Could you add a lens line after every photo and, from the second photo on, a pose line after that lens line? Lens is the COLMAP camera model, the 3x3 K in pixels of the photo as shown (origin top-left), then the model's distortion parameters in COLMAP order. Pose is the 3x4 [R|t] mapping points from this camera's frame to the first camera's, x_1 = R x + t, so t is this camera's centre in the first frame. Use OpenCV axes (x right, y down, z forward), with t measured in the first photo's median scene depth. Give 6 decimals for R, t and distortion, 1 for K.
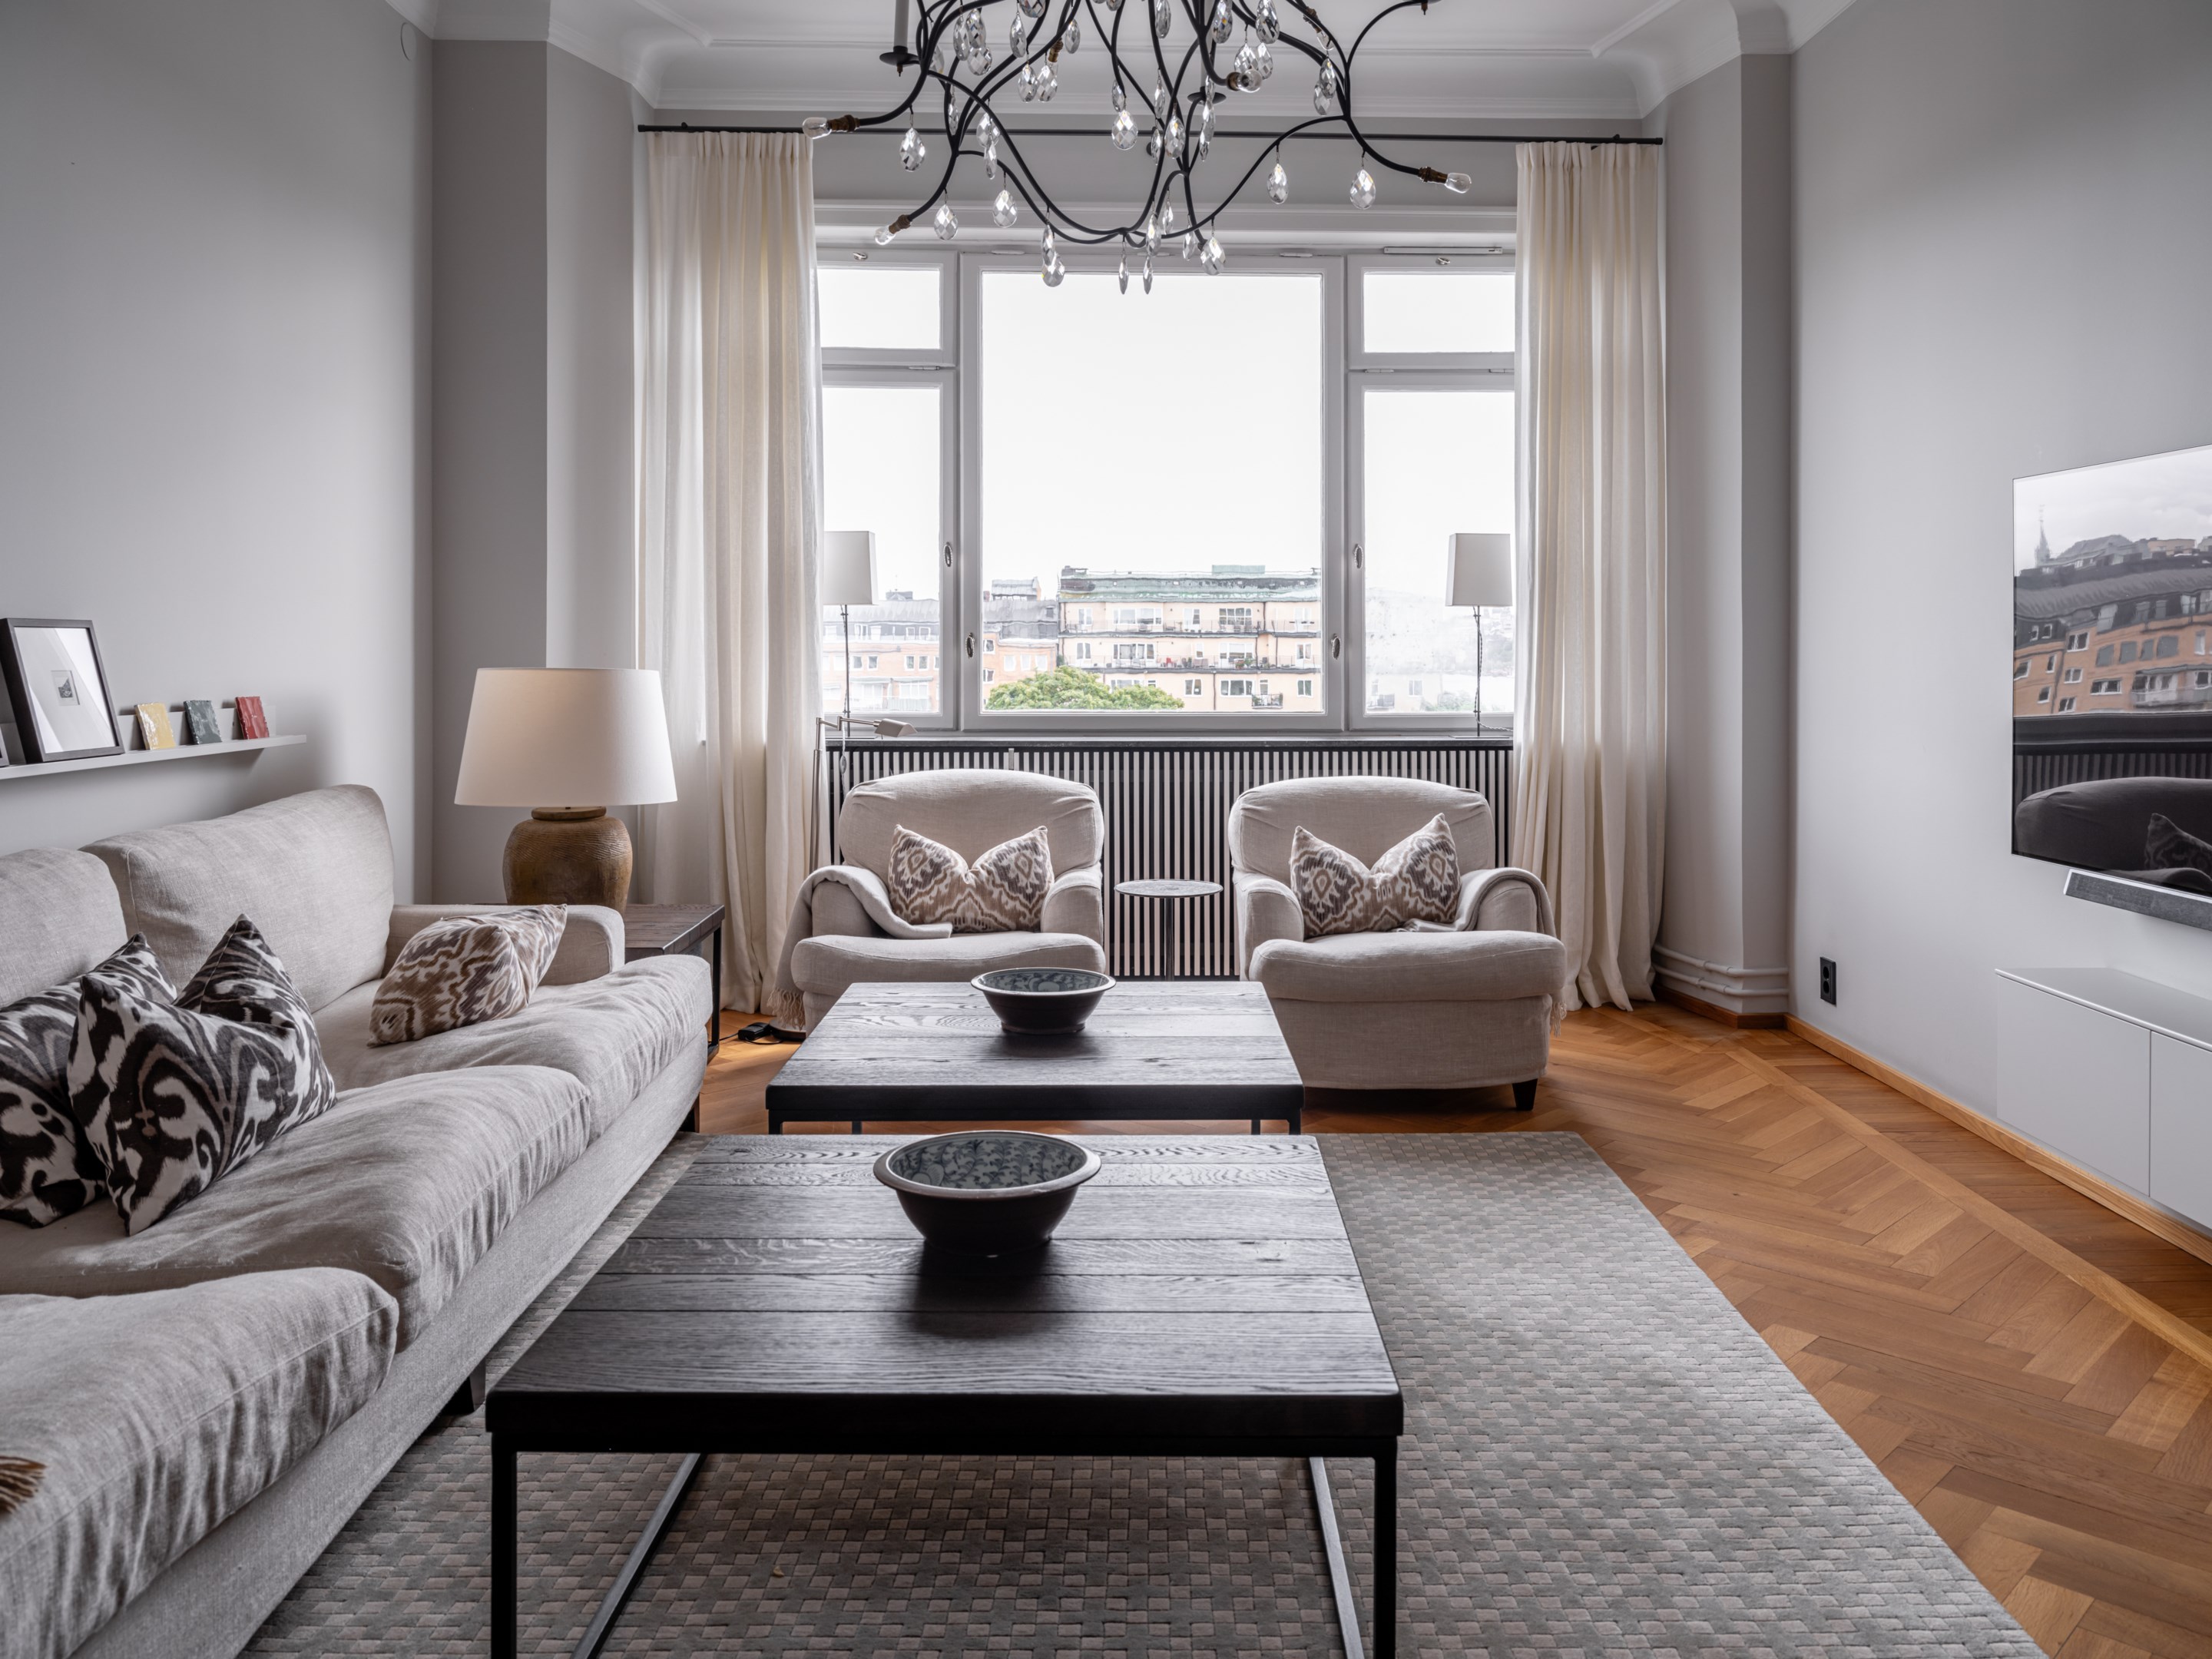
lens RADIAL K [[1671.7, 0, 1140.8], [0, 1671.7, 685.0], [0, 0, 1]] dist [-0.002698, -0.000625]
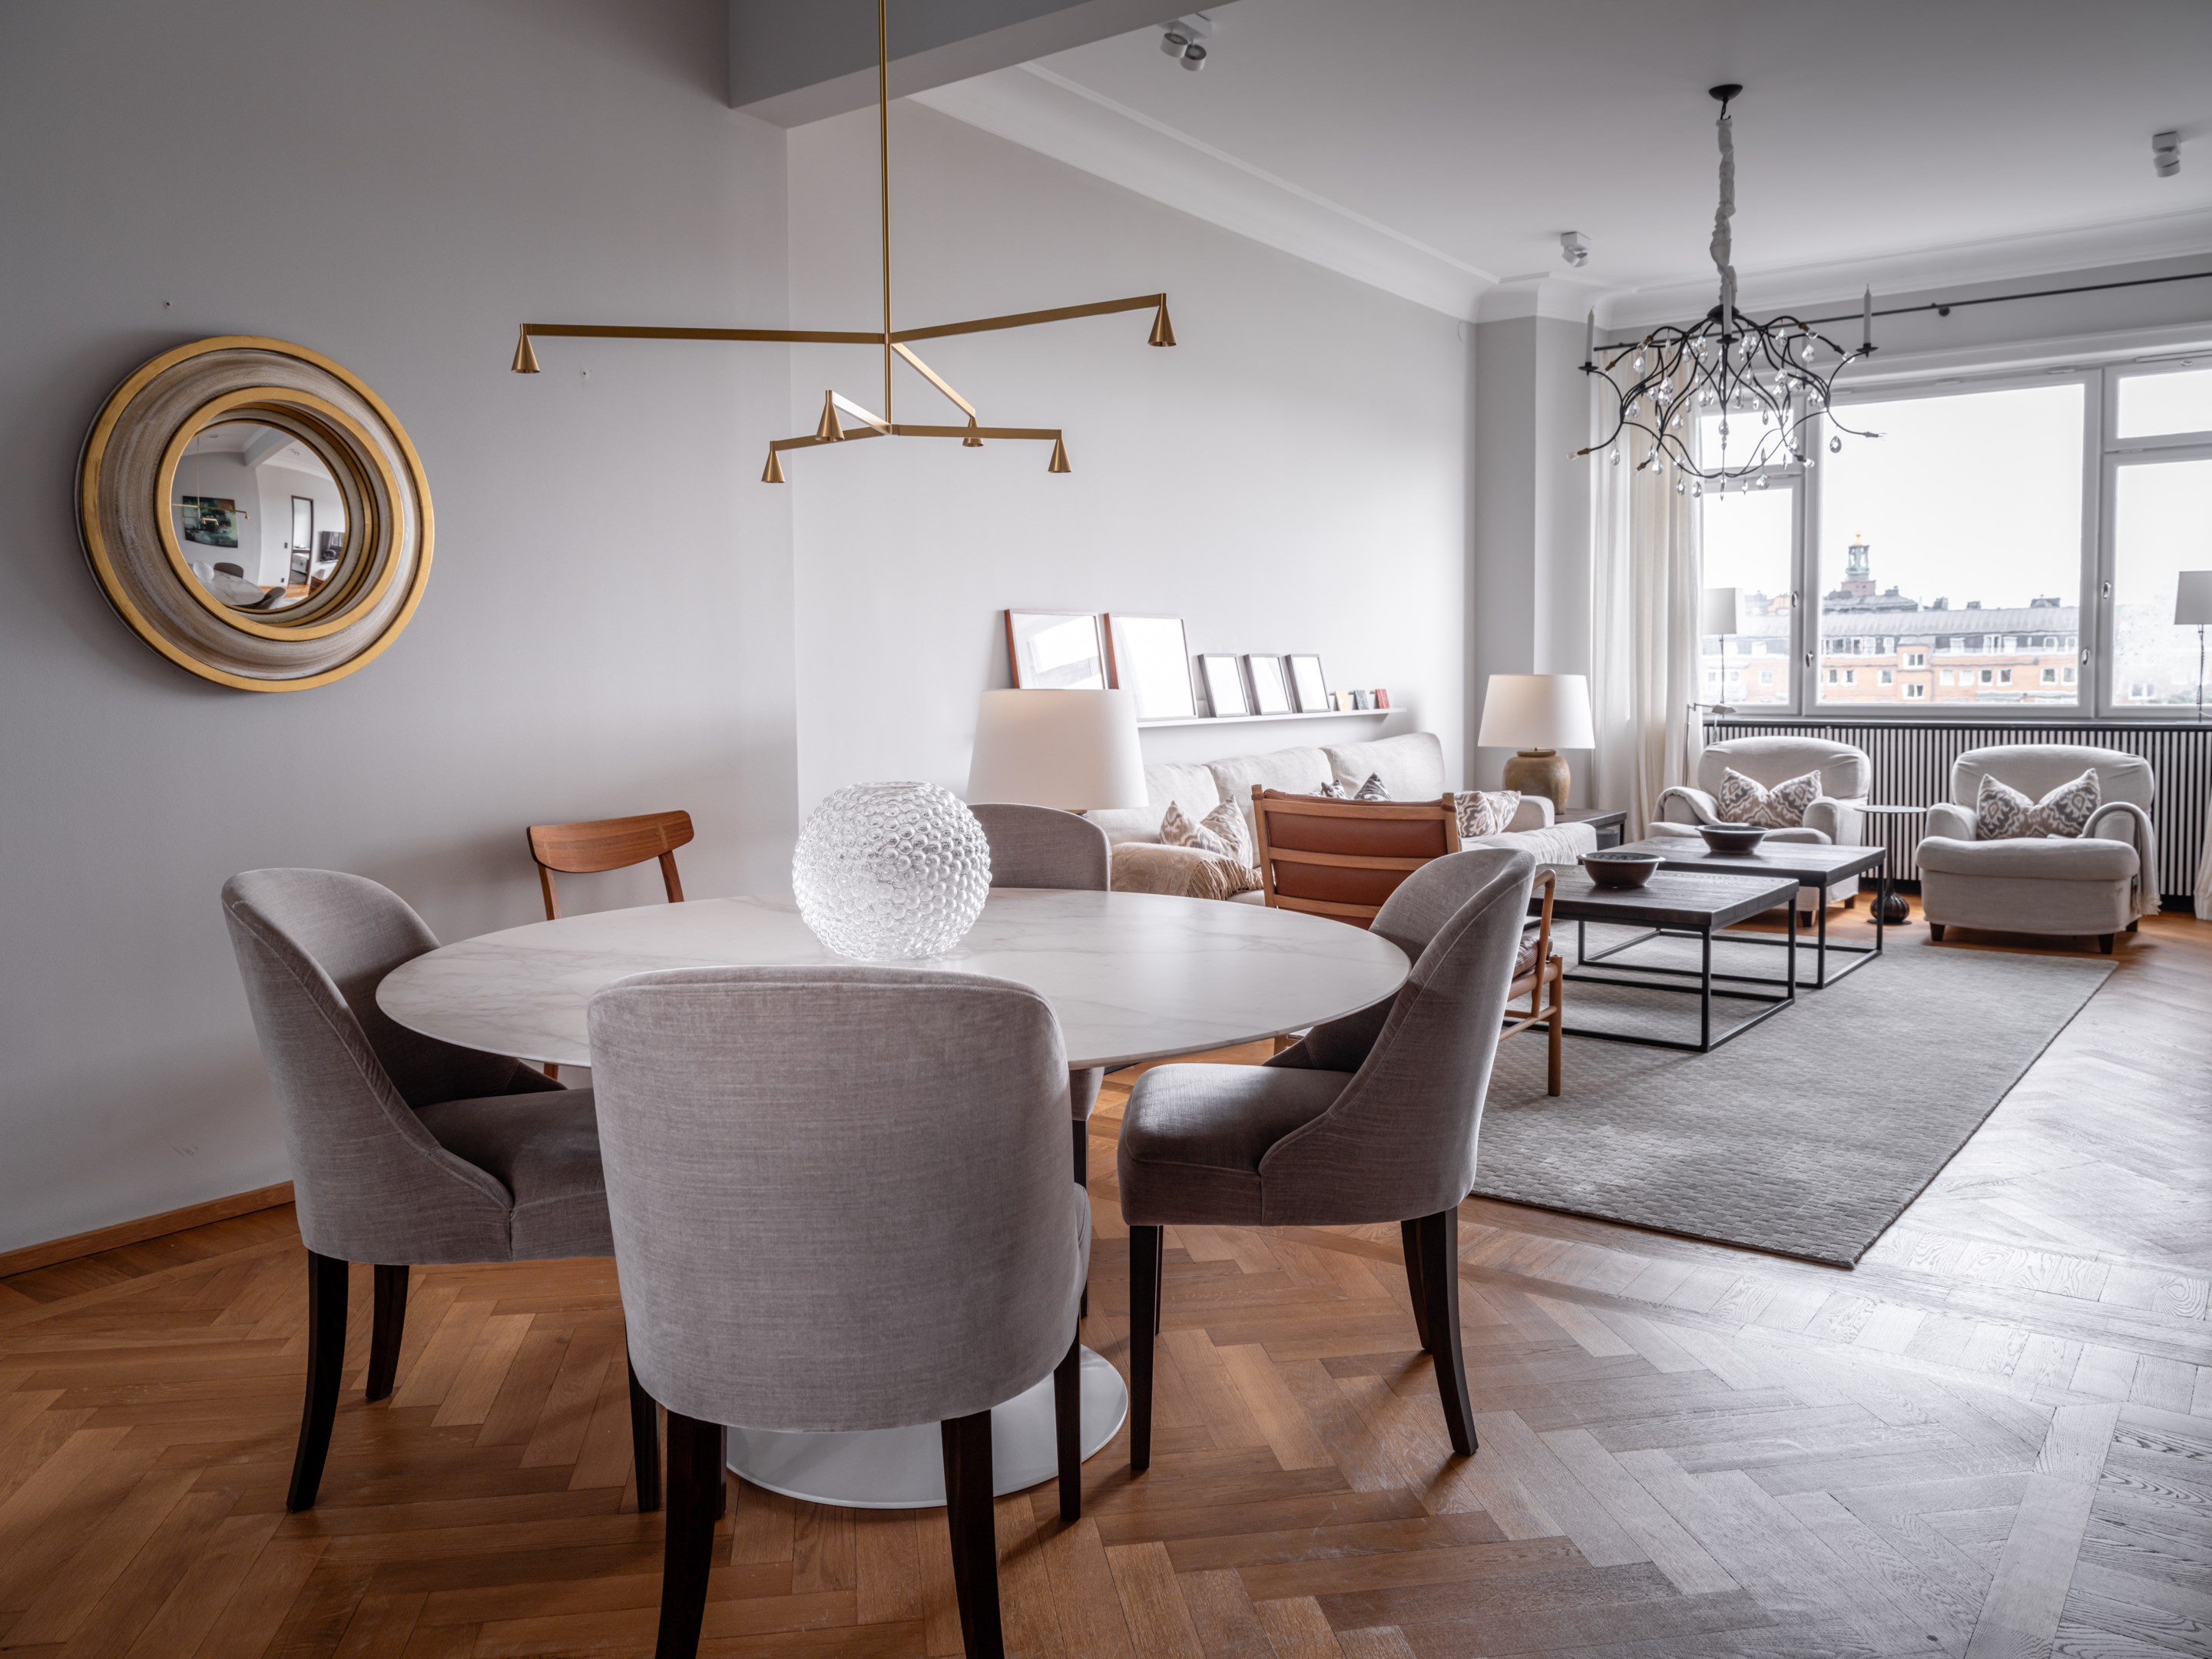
lens RADIAL K [[1671.7, 0, 1140.8], [0, 1671.7, 685.0], [0, 0, 1]] dist [-0.002698, -0.000625]
pose [[0.798408, -0.003136, -0.602109, 0.413517], [-0.002703, 0.999958, -0.008793, 0.018264], [0.602111, 0.008648, 0.798365, -0.724778]]
